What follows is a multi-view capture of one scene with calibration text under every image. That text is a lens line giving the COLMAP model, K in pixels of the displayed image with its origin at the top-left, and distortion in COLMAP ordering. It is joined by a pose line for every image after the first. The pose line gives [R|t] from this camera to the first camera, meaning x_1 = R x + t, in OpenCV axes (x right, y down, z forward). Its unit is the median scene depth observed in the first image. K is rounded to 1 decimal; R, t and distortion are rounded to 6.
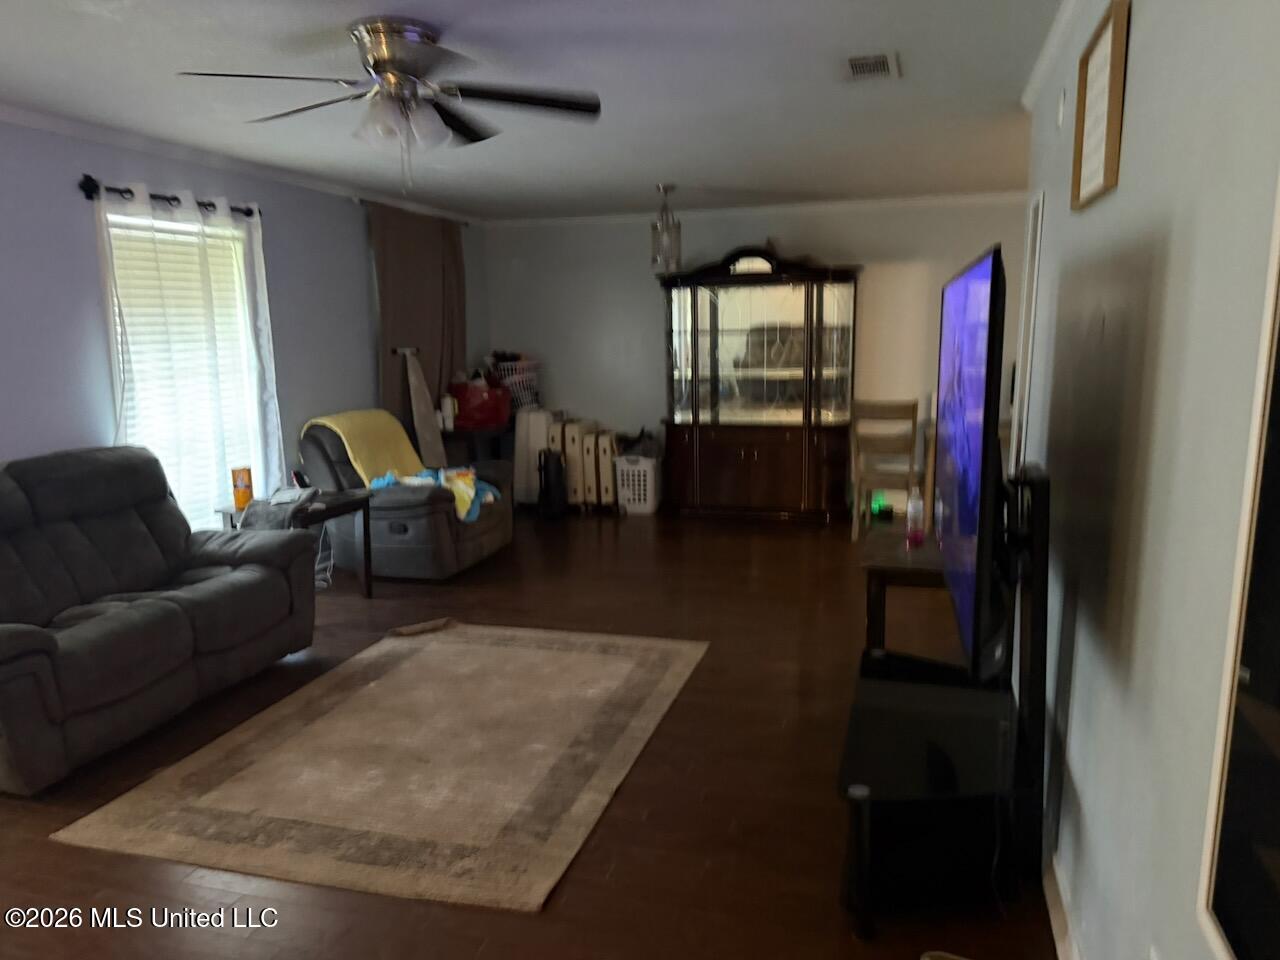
lens RADIAL K [[914.7, 0, 640.0], [0, 914.7, 480.0], [0, 0, 1]] dist [0.043097, -0.063866]
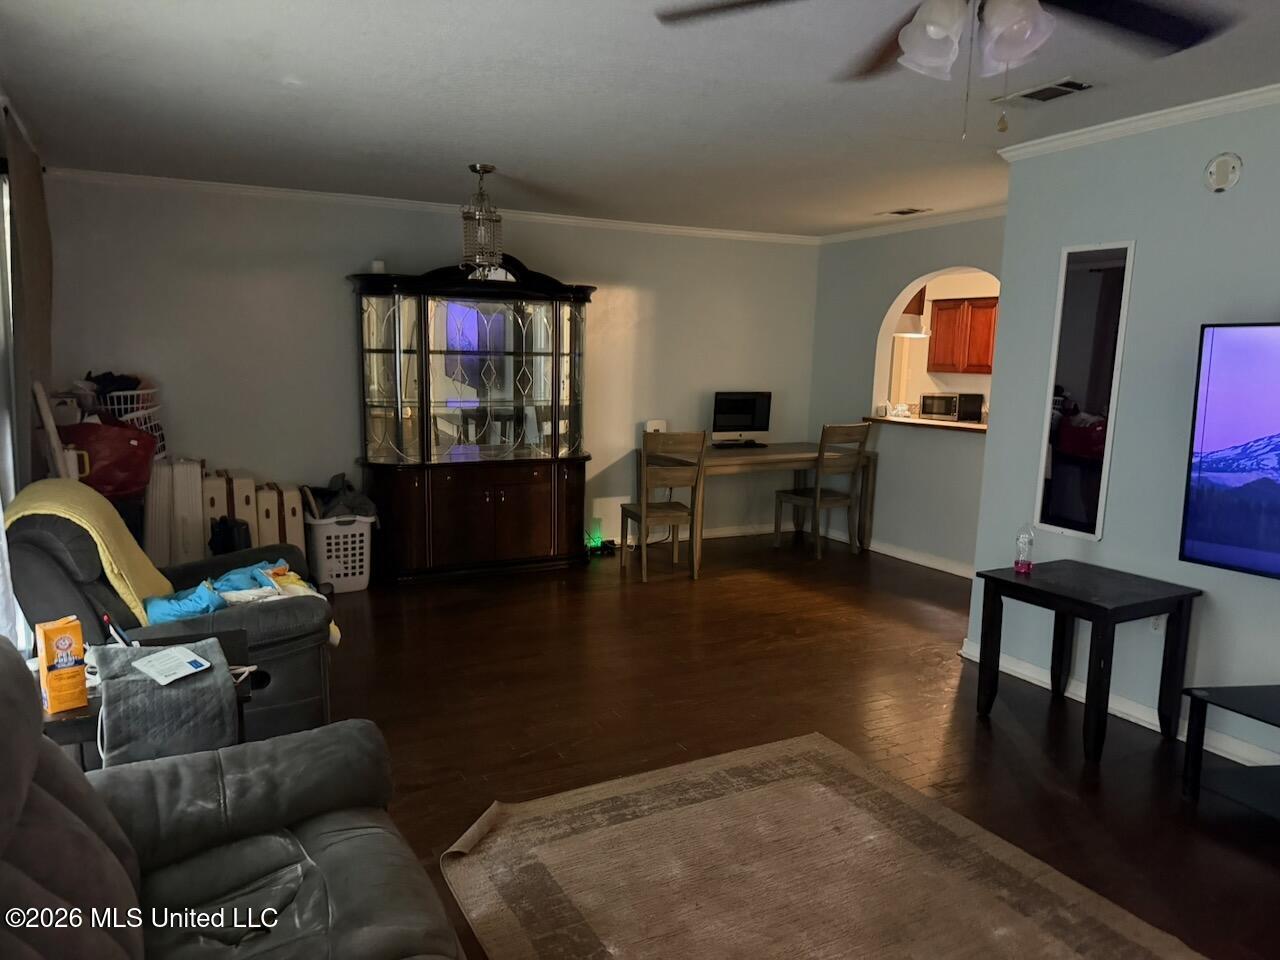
lens RADIAL K [[914.7, 0, 640.0], [0, 914.7, 480.0], [0, 0, 1]] dist [0.043097, -0.063866]
pose [[0.704931, -0.068100, 0.705999, -0.392079], [0.084586, 0.996348, 0.011649, -0.047369], [-0.704214, 0.051506, 0.708117, 0.327960]]
